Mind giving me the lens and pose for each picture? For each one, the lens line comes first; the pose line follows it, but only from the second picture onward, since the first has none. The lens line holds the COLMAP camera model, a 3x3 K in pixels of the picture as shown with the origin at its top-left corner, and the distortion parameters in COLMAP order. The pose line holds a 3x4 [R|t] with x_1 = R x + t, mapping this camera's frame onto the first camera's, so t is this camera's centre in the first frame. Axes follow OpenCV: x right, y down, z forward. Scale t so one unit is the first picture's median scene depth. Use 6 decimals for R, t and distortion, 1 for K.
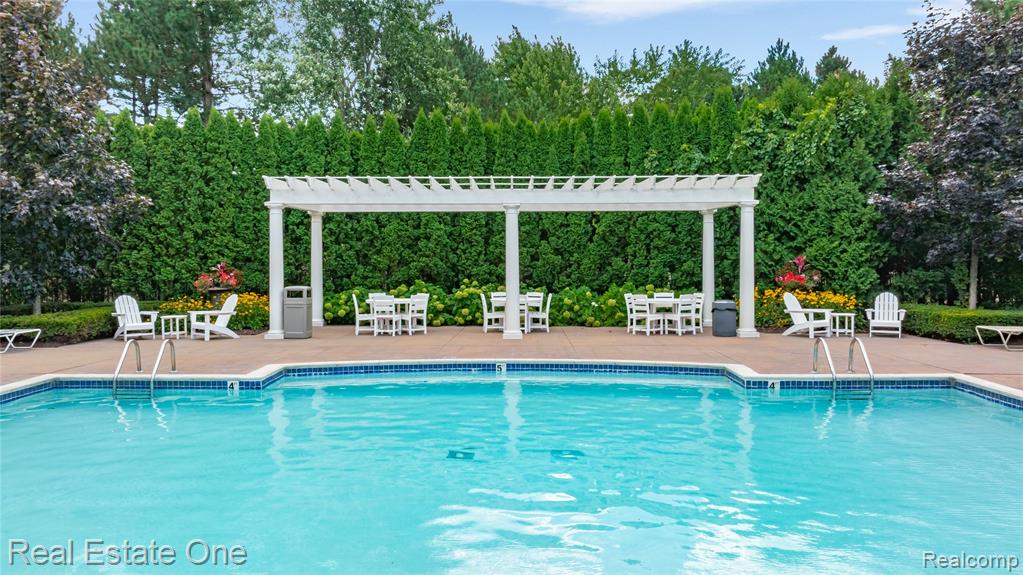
lens RADIAL K [[751.5, 0, 512.3], [0, 751.5, 287.2], [0, 0, 1]] dist [0.000371, -0.002202]
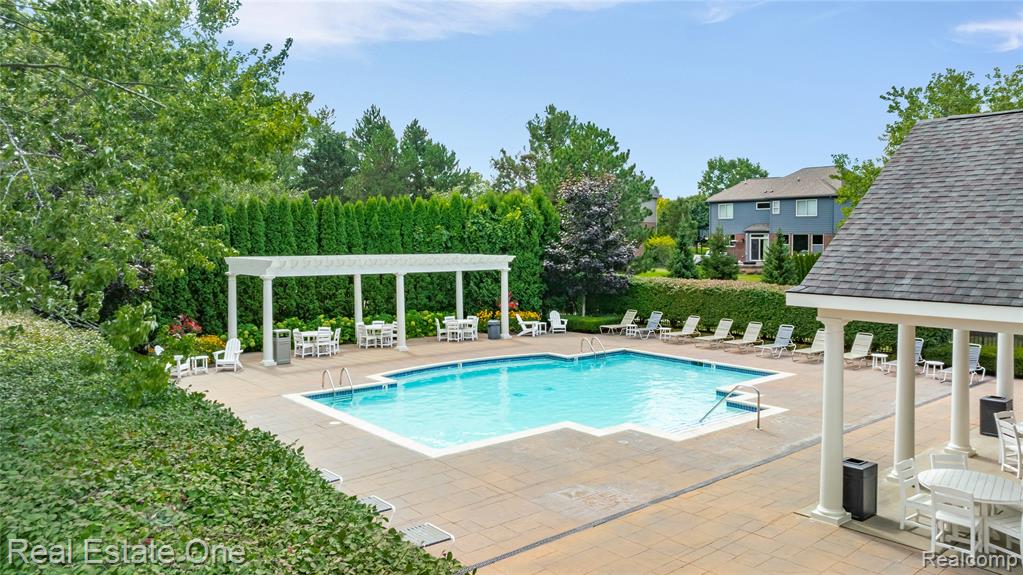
lens RADIAL K [[751.5, 0, 512.3], [0, 751.5, 284.4], [0, 0, 1]] dist [0.000371, -0.002202]
pose [[0.768381, -0.037120, 0.638916, -0.880423], [0.030293, 0.999307, 0.021627, -0.111409], [-0.639276, 0.002737, 0.768973, -0.481256]]
